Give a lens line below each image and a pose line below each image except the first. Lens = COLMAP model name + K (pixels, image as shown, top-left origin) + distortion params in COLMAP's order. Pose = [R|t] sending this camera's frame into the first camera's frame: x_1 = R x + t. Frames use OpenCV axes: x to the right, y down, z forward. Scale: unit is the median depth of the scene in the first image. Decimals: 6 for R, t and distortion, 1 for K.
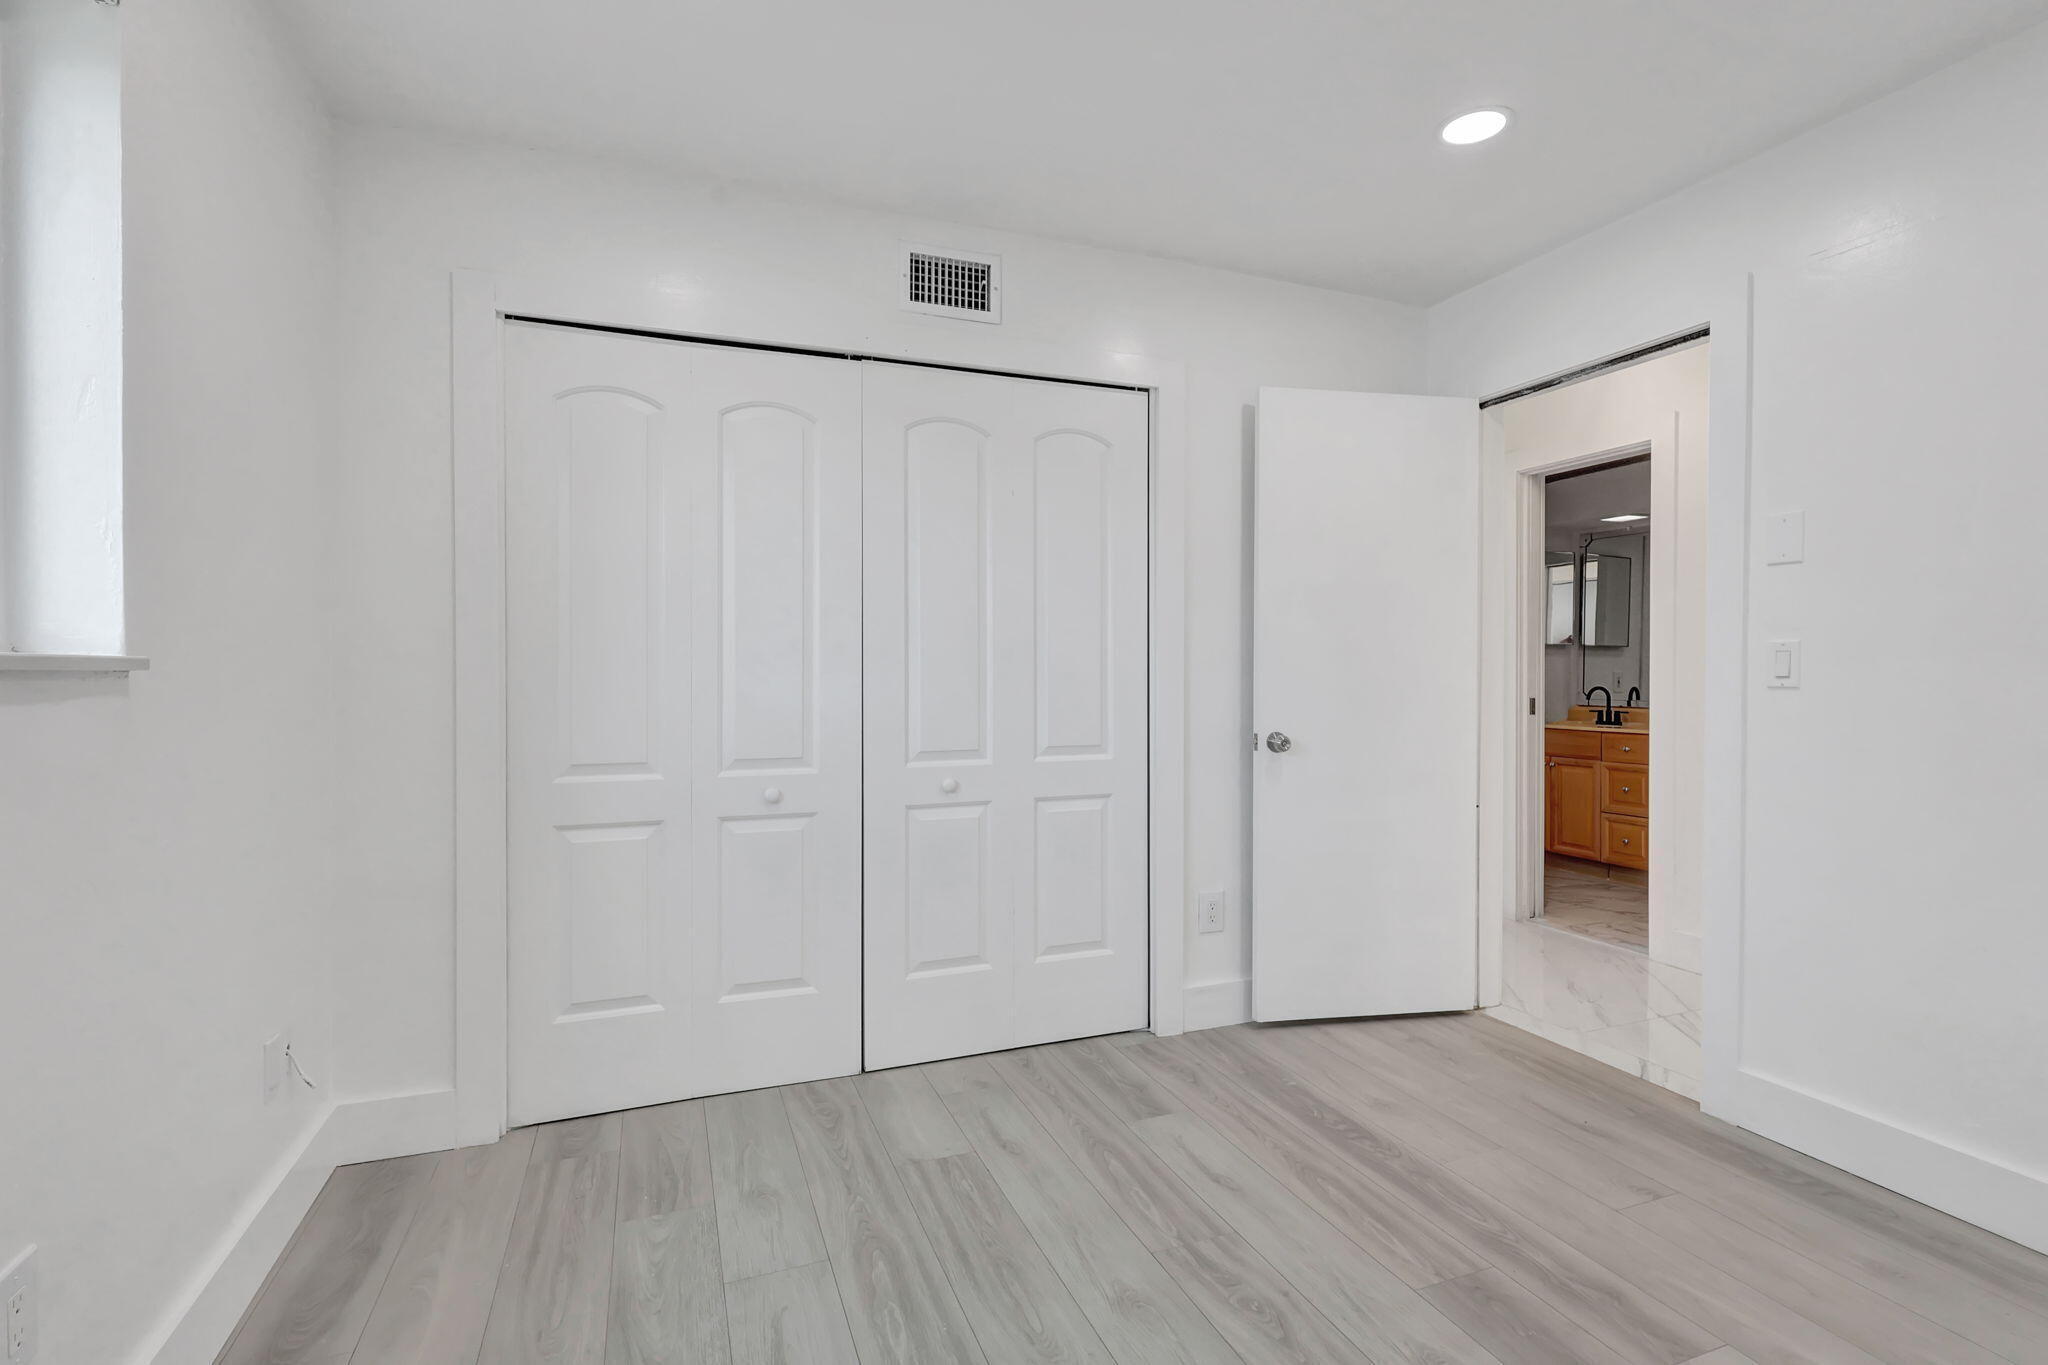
lens RADIAL K [[929.3, 0, 993.7], [0, 929.3, 662.9], [0, 0, 1]] dist [-0.000034, -0.000049]
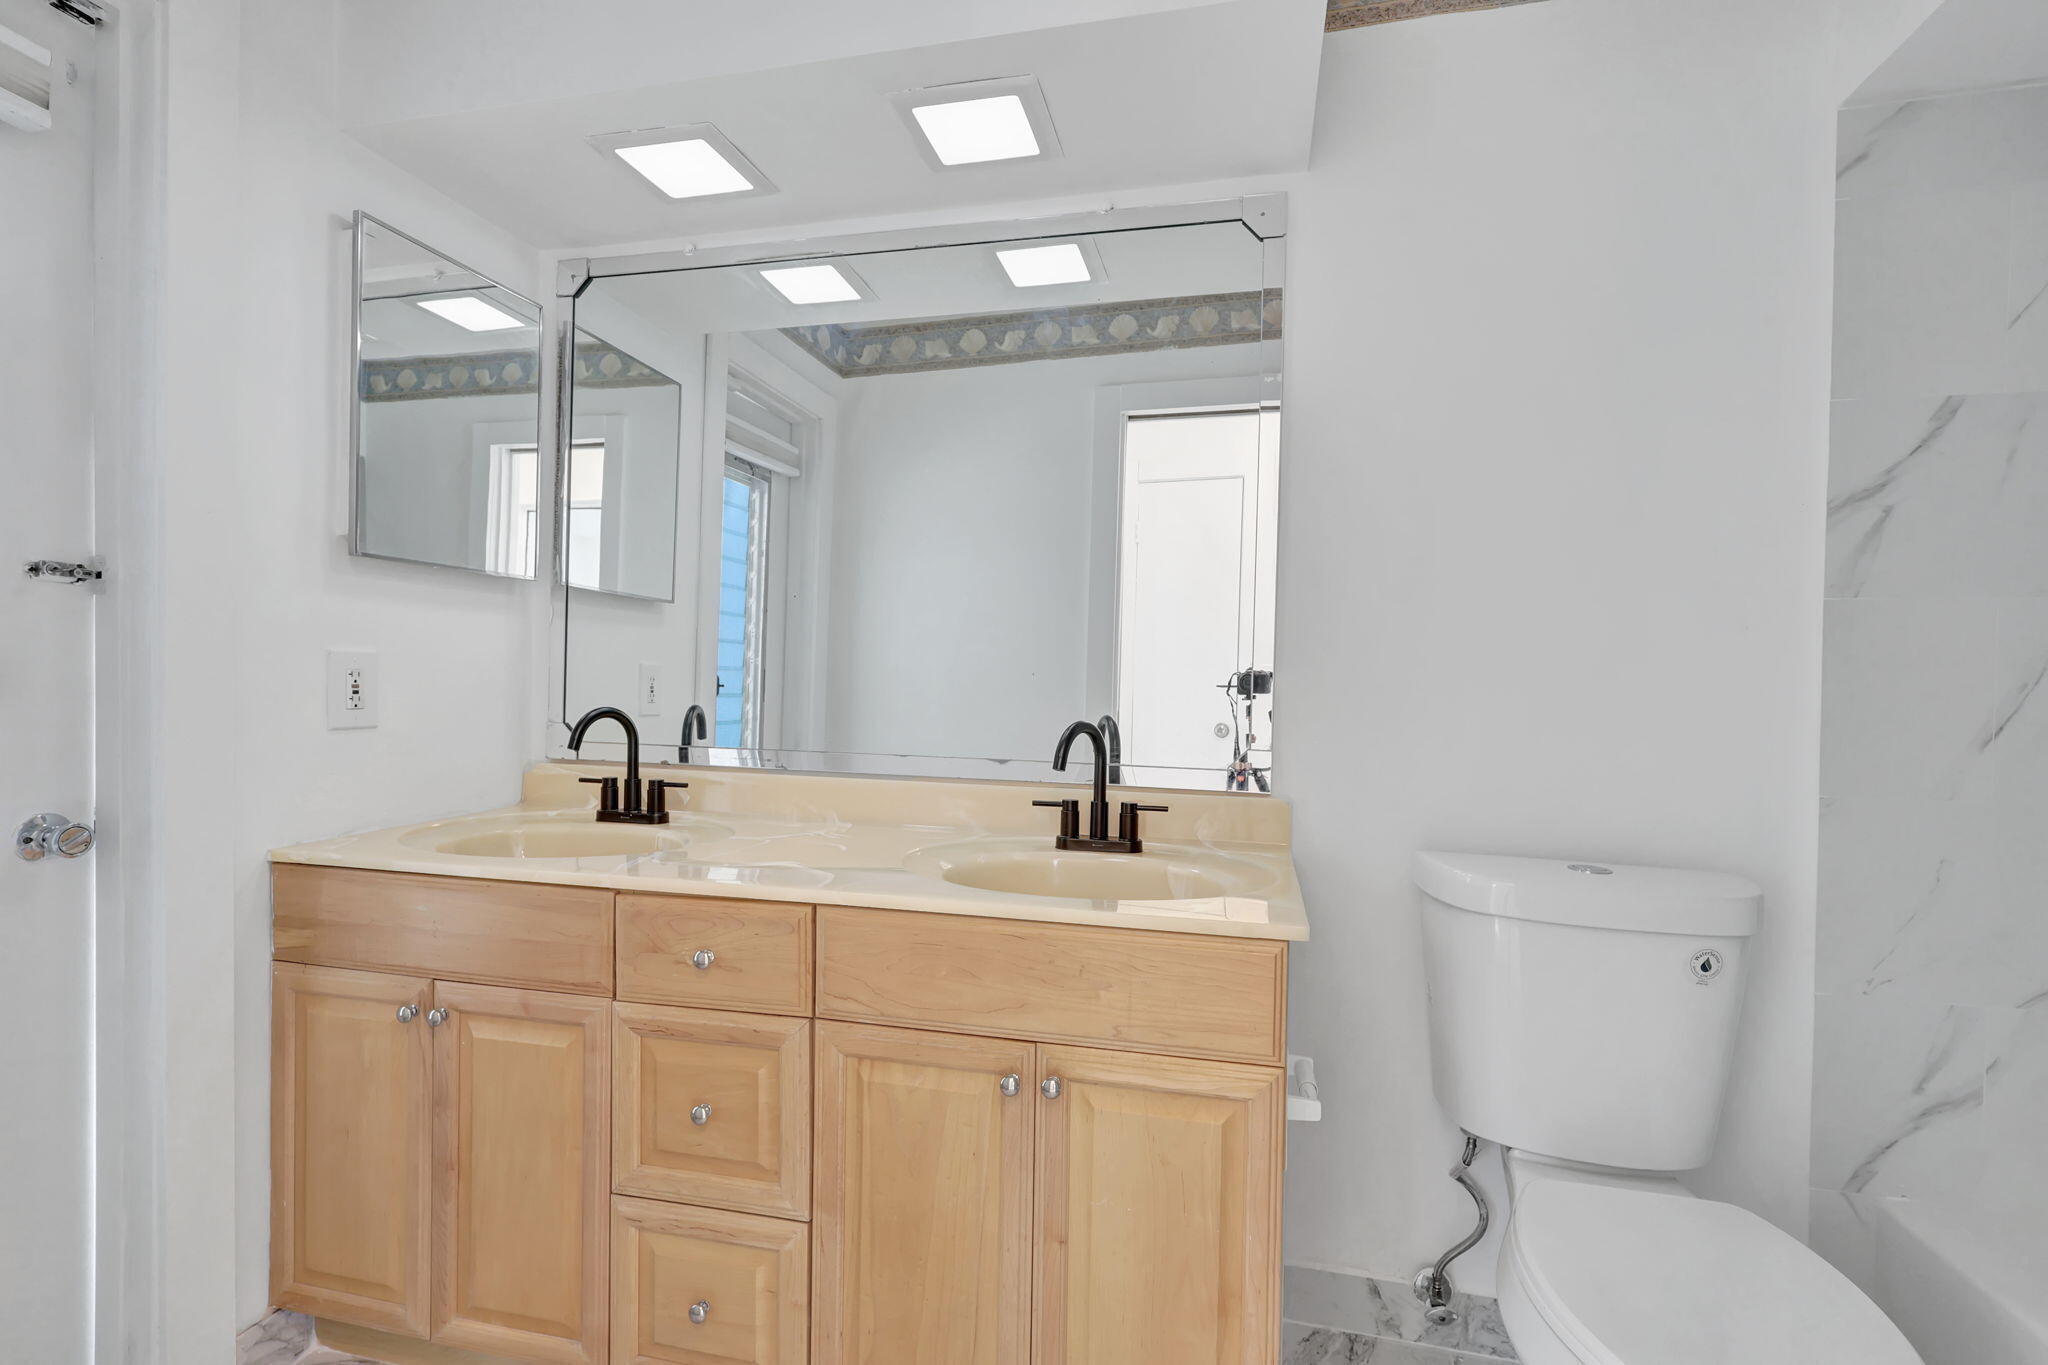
lens RADIAL K [[944.4, 0, 1027.3], [0, 944.4, 684.6], [0, 0, 1]] dist [-0.000729, -0.000263]
pose [[0.537350, -0.001053, 0.843359, 0.451240], [-0.022300, 0.999632, 0.015457, 0.009203], [-0.843065, -0.027113, 0.537128, 0.698073]]
